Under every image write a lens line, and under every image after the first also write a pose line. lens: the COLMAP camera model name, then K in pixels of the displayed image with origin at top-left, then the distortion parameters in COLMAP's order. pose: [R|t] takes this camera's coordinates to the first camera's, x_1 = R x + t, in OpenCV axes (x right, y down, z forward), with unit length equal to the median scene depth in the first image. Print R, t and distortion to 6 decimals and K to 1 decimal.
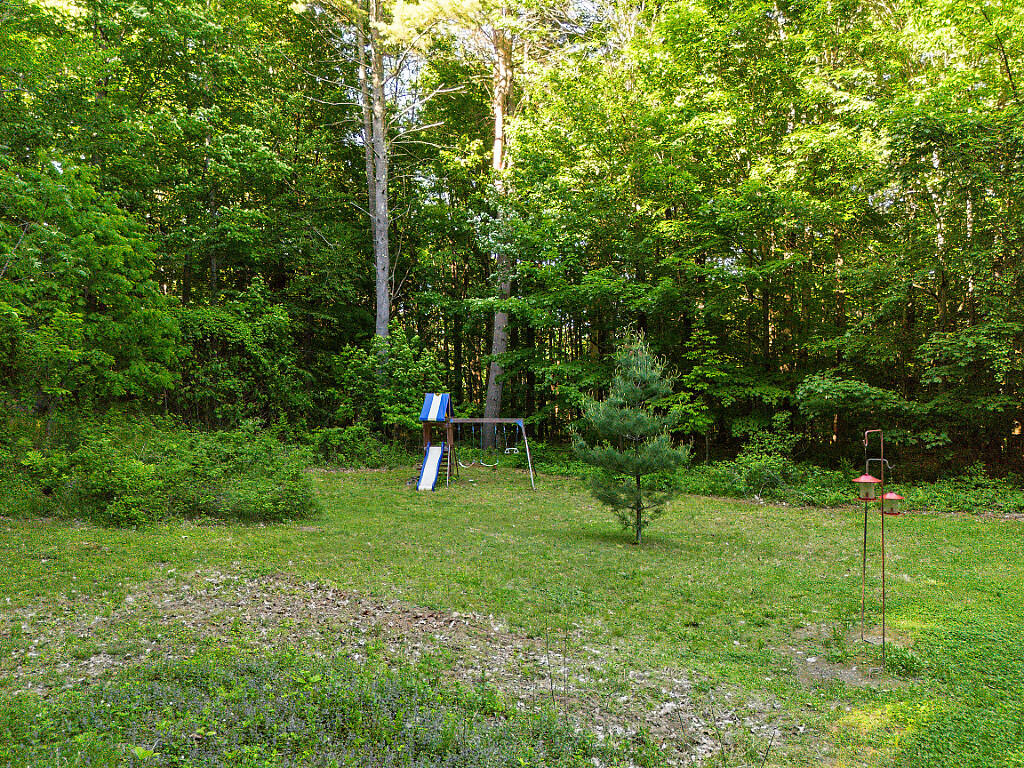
lens RADIAL K [[714.0, 0, 513.1], [0, 714.0, 414.6], [0, 0, 1]] dist [0.001778, -0.001609]
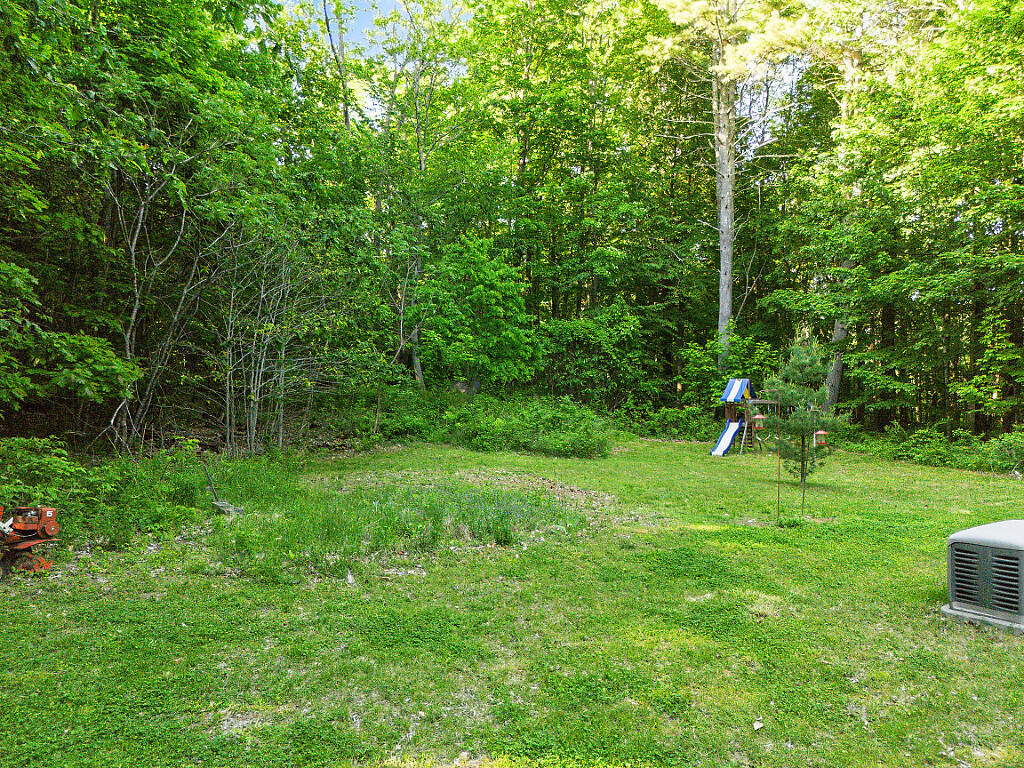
lens RADIAL K [[714.0, 0, 513.1], [0, 714.0, 414.6], [0, 0, 1]] dist [0.001778, -0.001609]
pose [[0.819672, 0.013528, -0.572674, 0.282159], [-0.008761, 0.999900, 0.011080, 0.021483], [0.572767, -0.004065, 0.819708, -0.219995]]
